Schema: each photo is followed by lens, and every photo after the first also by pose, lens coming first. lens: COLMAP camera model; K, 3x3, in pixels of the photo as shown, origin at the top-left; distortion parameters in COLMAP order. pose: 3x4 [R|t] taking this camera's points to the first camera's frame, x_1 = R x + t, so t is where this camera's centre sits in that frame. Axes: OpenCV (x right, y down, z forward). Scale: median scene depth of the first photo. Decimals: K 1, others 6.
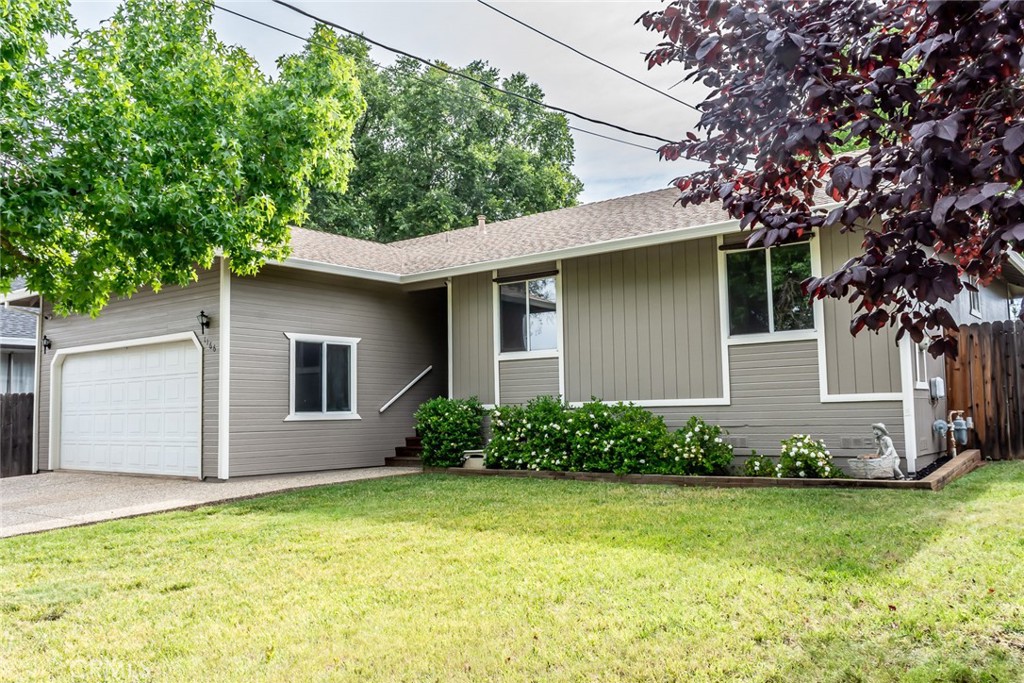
lens RADIAL K [[786.4, 0, 535.4], [0, 786.4, 343.3], [0, 0, 1]] dist [-0.005848, 0.005449]
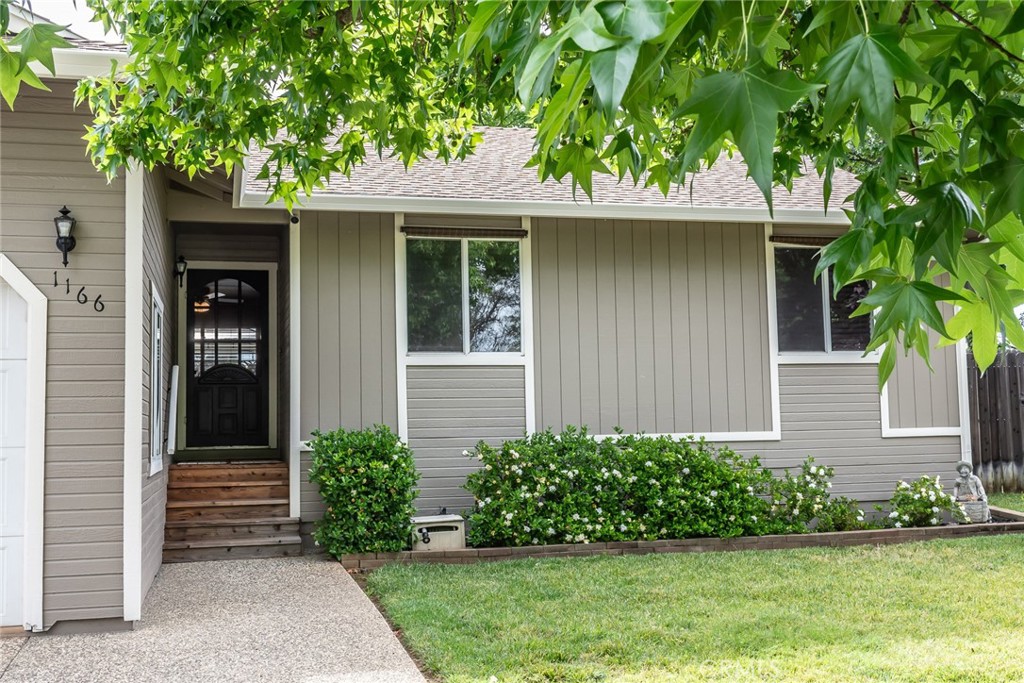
lens RADIAL K [[1014.5, 0, 512.0], [0, 1014.5, 341.5], [0, 0, 1]] dist [0.021181, 0.017915]
pose [[0.660268, 0.080052, 0.746751, -0.678158], [-0.053416, 0.996791, -0.059627, 0.054188], [-0.749128, -0.000518, 0.662425, 0.525884]]
